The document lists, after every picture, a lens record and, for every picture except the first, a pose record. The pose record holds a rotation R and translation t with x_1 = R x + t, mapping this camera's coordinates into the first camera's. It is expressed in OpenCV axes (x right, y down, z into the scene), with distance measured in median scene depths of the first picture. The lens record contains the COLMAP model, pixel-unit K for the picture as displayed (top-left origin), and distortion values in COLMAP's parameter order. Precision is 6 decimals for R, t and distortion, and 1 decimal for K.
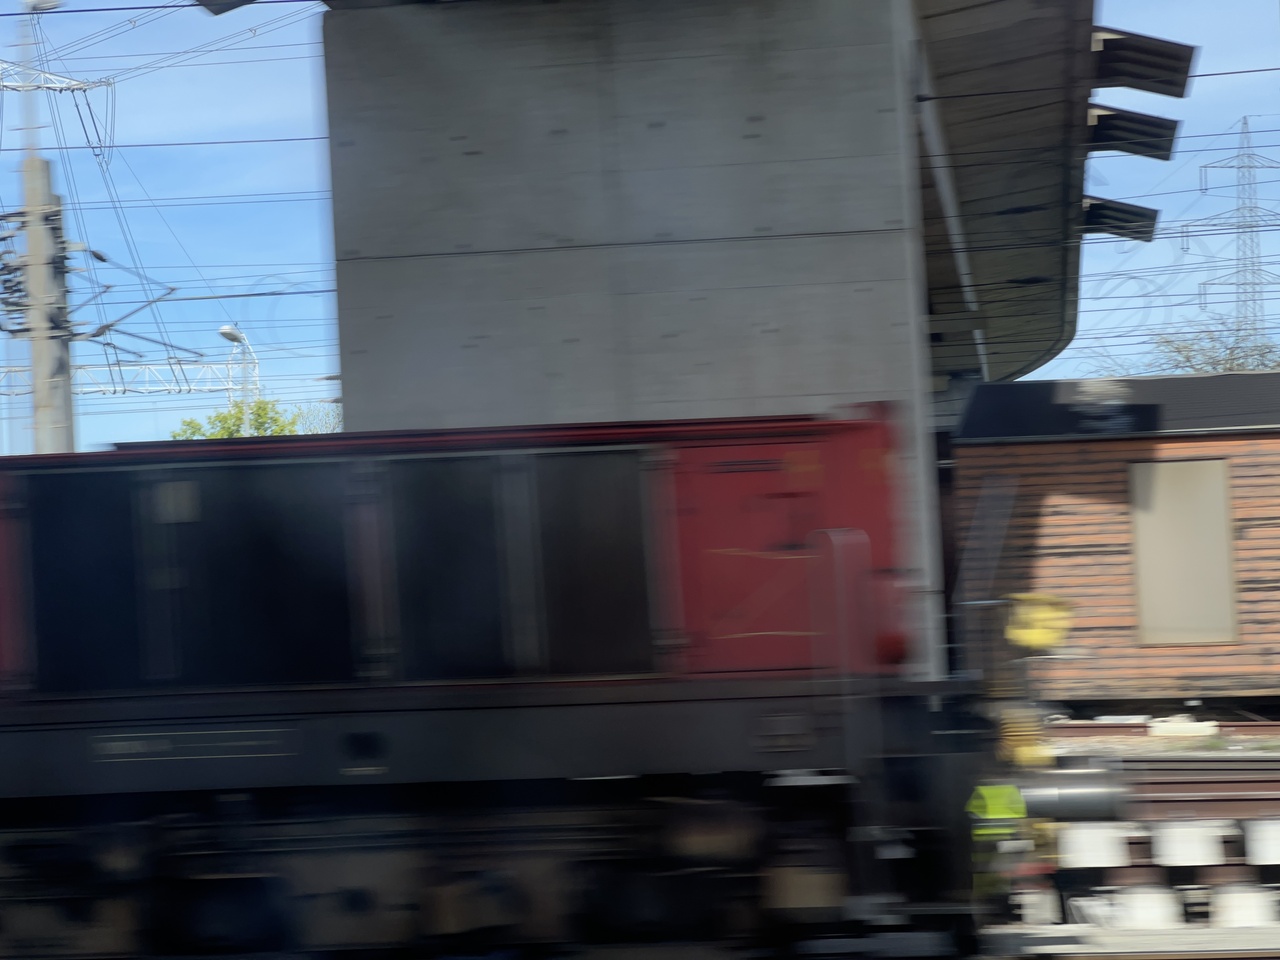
lens RADIAL K [[2835.8, 0, 644.2], [0, 2835.8, 474.3], [0, 0, 1]] dist [0.194870, 0.000000]
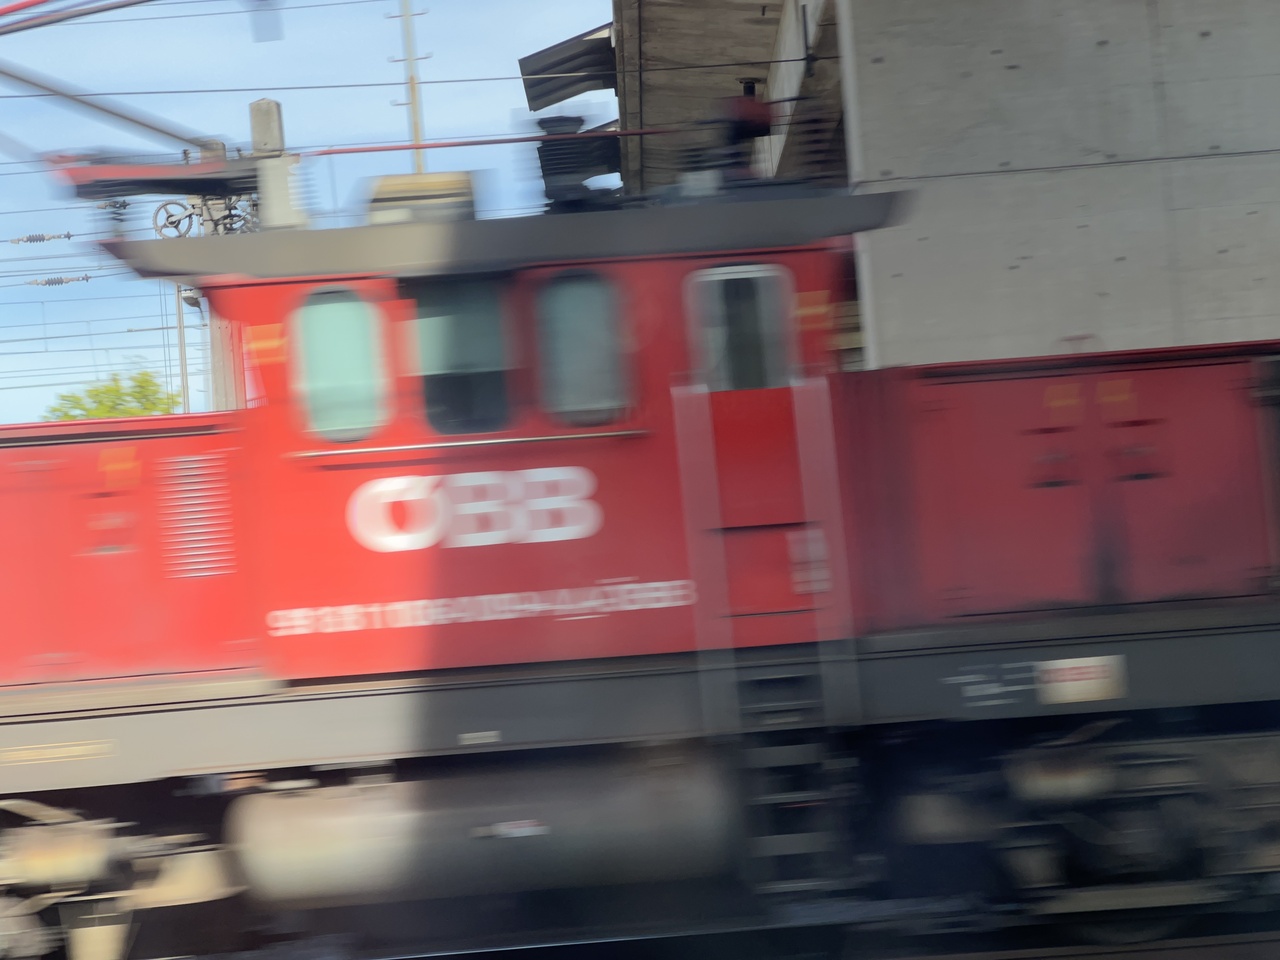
lens RADIAL K [[2835.8, 0, 634.9], [0, 2835.8, 491.6], [0, 0, 1]] dist [0.194870, 0.000000]
pose [[0.989222, -0.027465, 0.143822, -0.332363], [0.025674, 0.999568, 0.014299, 0.014549], [-0.144153, -0.010453, 0.989500, 0.052969]]
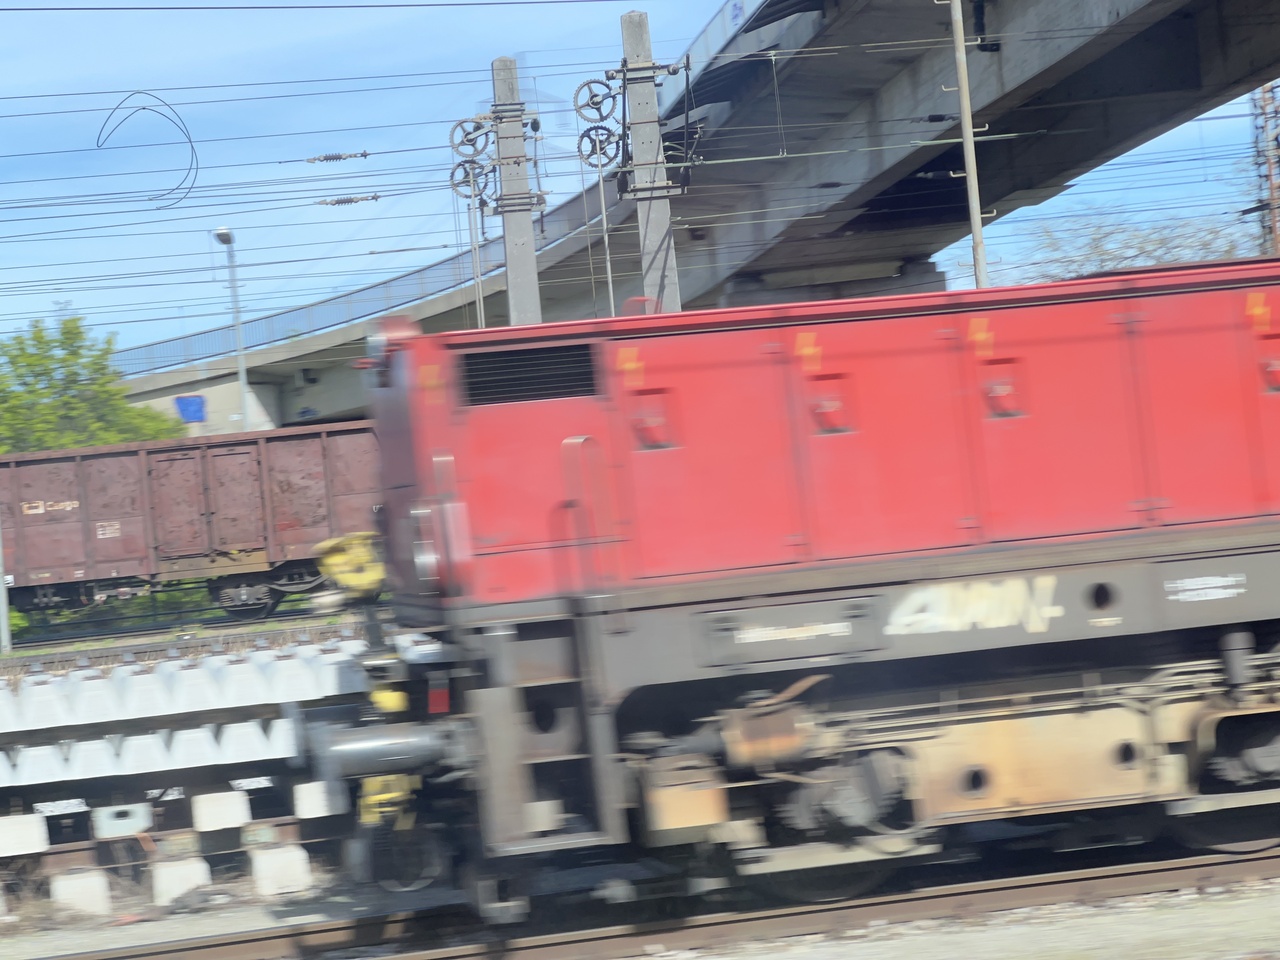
lens RADIAL K [[2835.8, 0, 647.1], [0, 2835.8, 488.0], [0, 0, 1]] dist [0.194870, 0.000000]
pose [[0.955084, -0.050655, 0.291975, -0.708101], [0.043835, 0.998592, 0.029859, 0.030800], [-0.293077, -0.015719, 0.955960, 0.107708]]
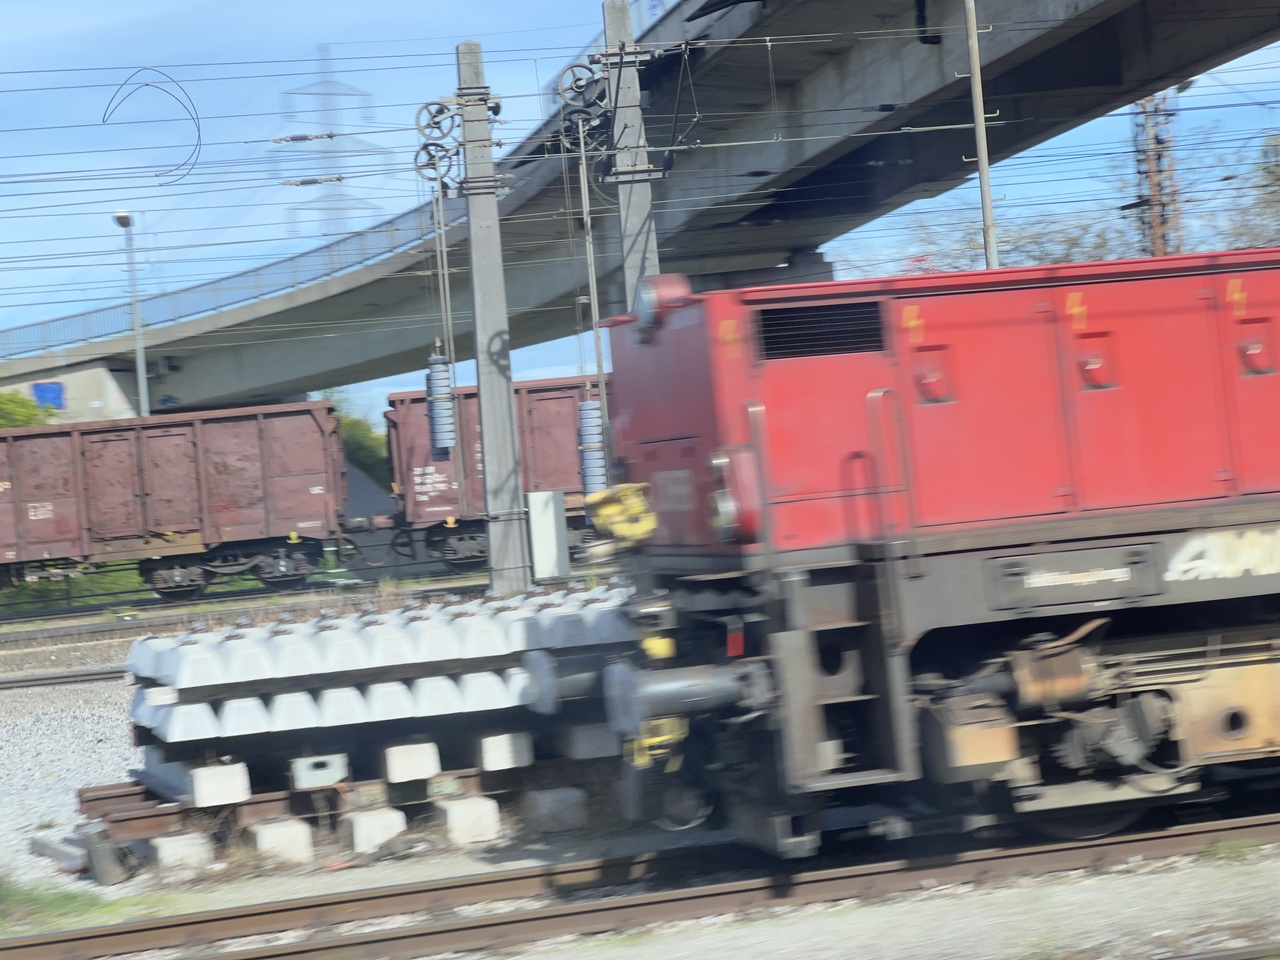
lens RADIAL K [[2835.8, 0, 643.4], [0, 2835.8, 481.9], [0, 0, 1]] dist [0.194870, 0.000000]
pose [[0.932050, -0.047011, 0.359266, -0.799186], [0.038059, 0.998764, 0.031955, 0.034726], [-0.360324, -0.016111, 0.932688, 0.118200]]
